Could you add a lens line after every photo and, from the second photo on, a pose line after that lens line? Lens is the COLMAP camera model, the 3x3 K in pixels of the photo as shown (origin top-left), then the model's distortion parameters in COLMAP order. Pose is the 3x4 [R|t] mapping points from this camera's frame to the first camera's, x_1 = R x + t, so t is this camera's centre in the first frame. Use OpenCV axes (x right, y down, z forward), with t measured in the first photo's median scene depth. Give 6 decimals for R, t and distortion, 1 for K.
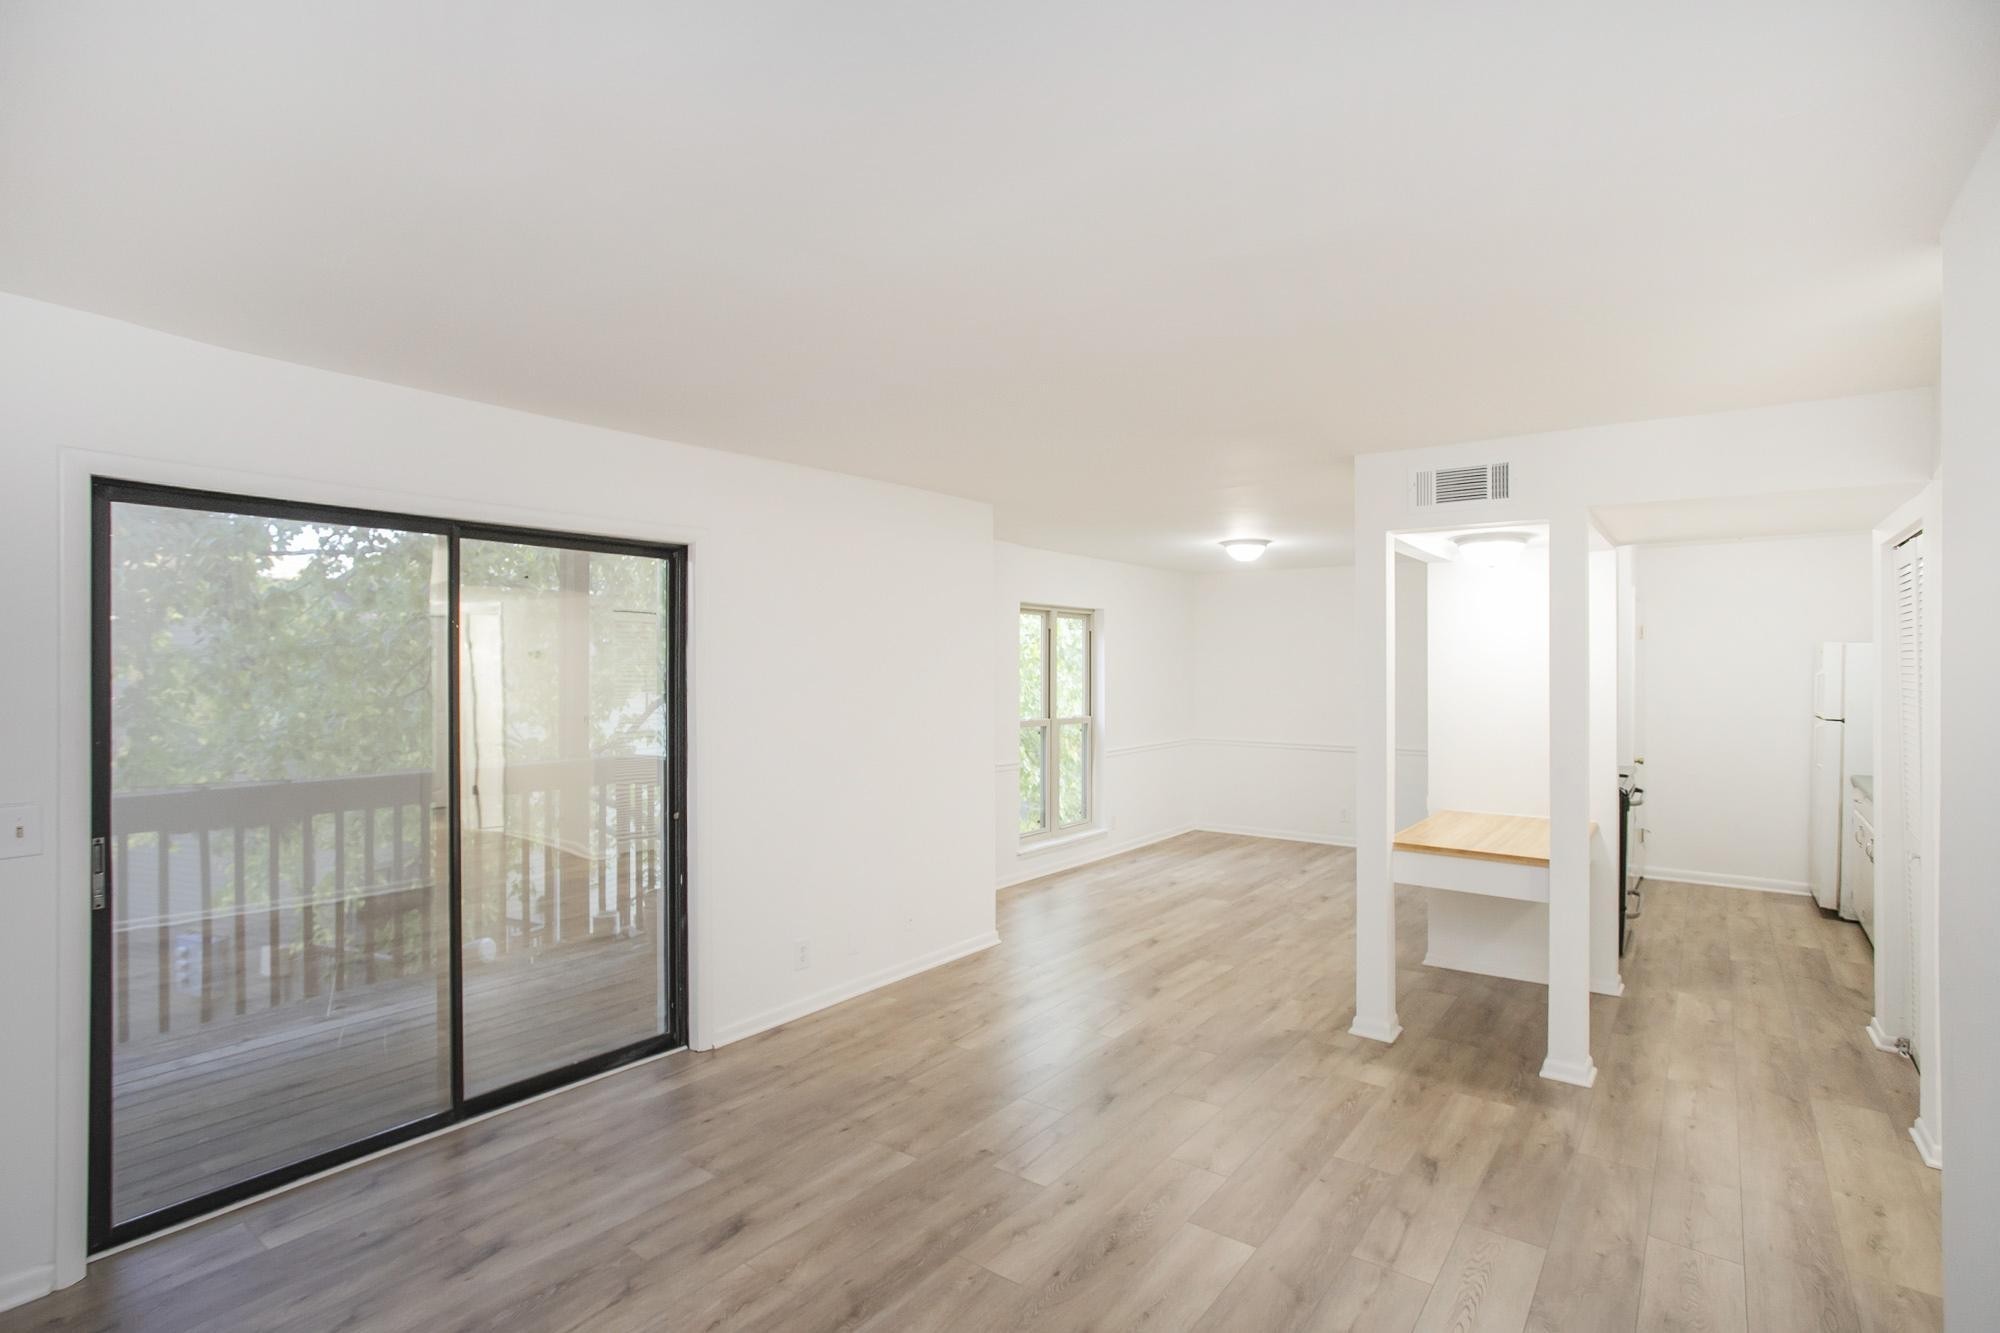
lens RADIAL K [[959.7, 0, 1009.9], [0, 959.7, 665.1], [0, 0, 1]] dist [-0.040250, 0.022483]
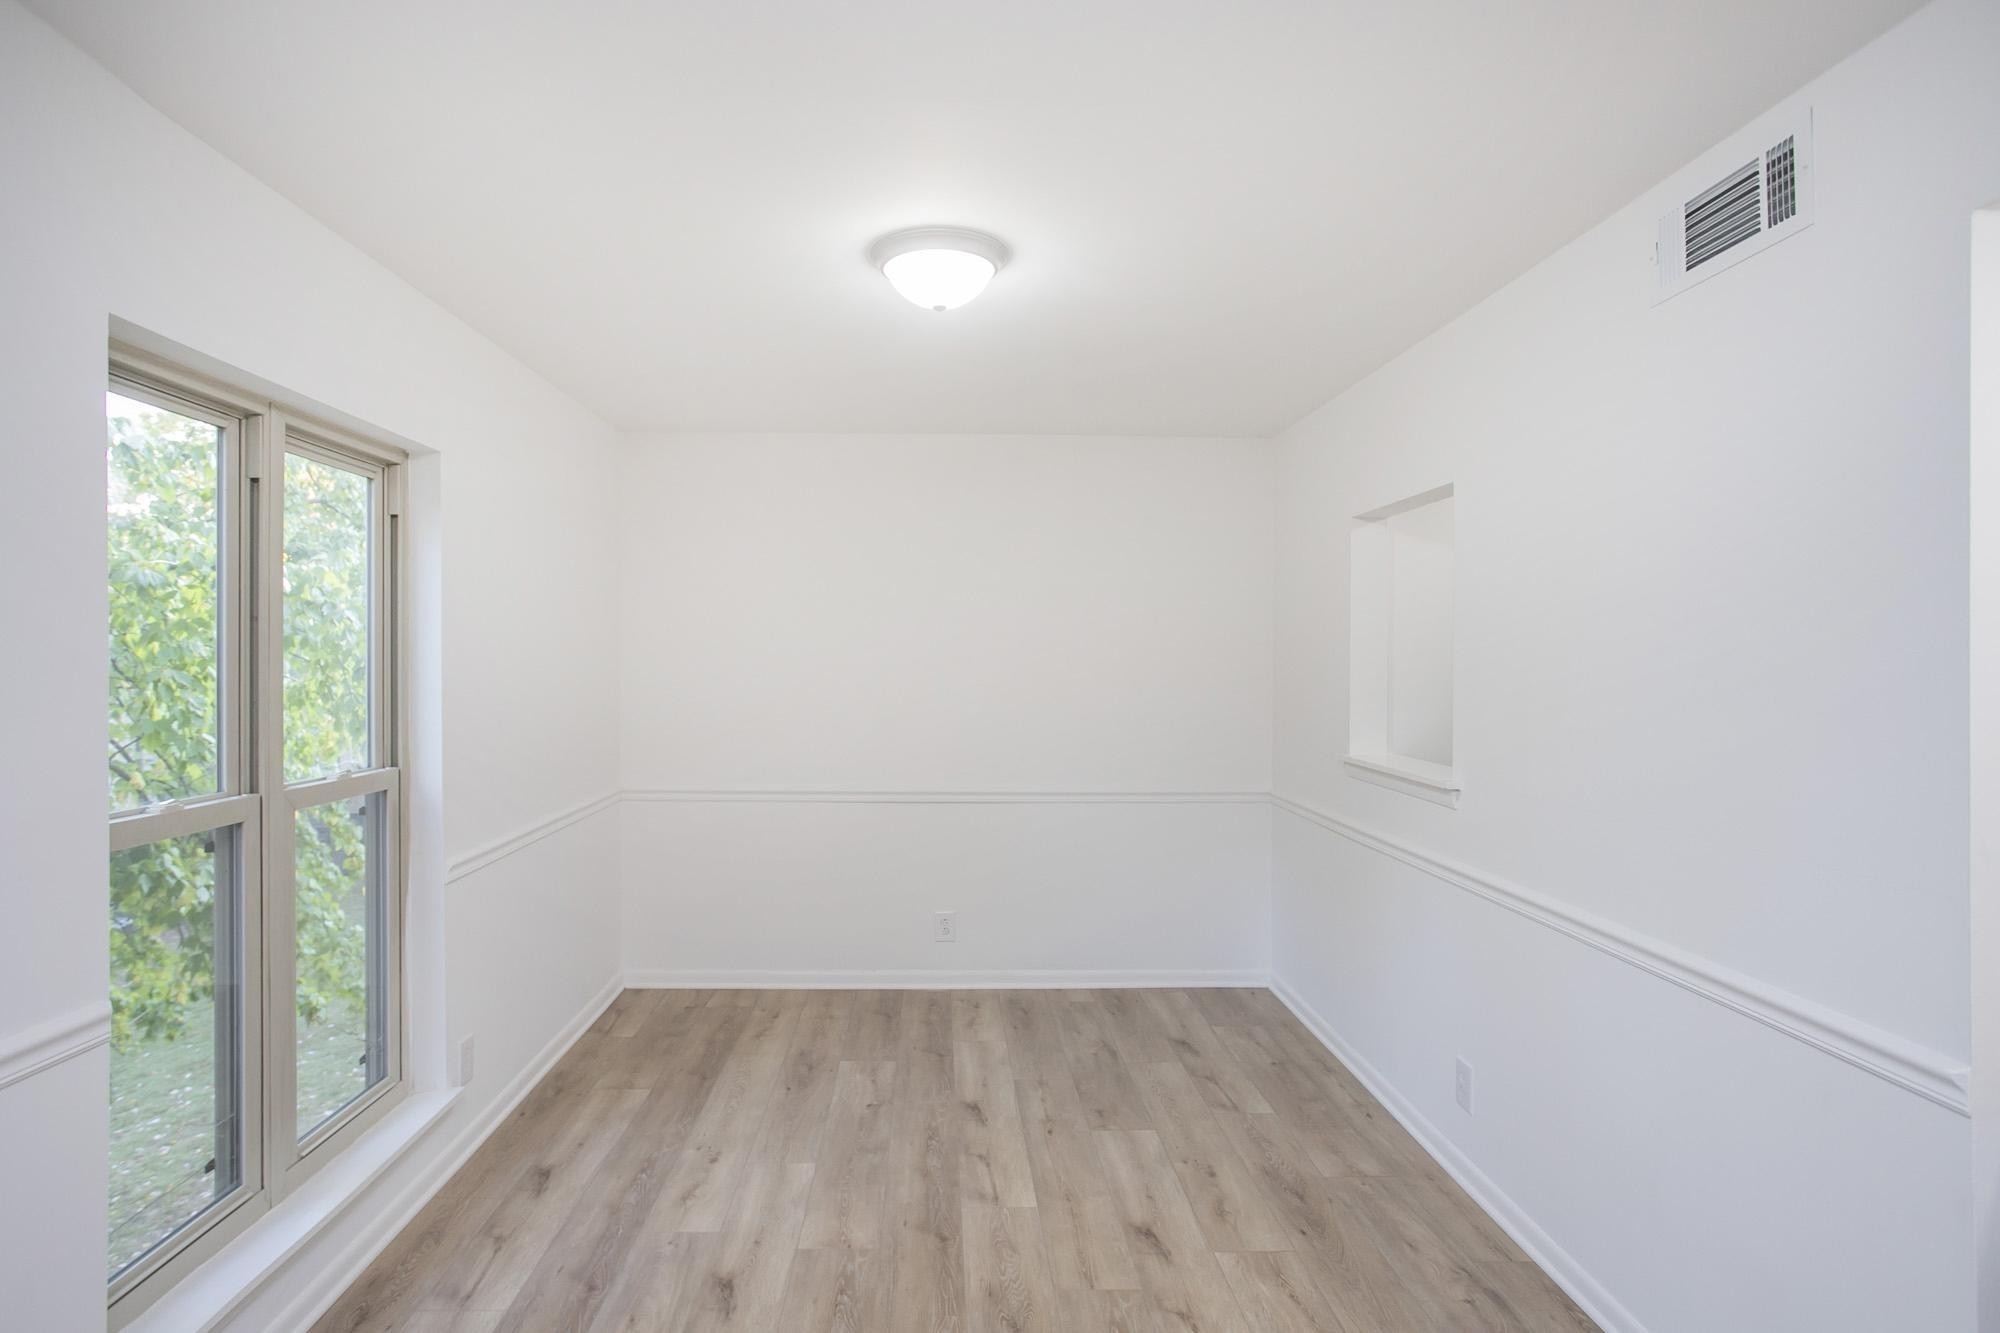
lens RADIAL K [[1055.5, 0, 960.6], [0, 1055.5, 663.5], [0, 0, 1]] dist [-0.043505, 0.033961]
pose [[0.791734, -0.004309, 0.610851, 0.037657], [-0.002553, 0.999943, 0.010364, 0.026254], [-0.610861, -0.009765, 0.791678, 1.231831]]
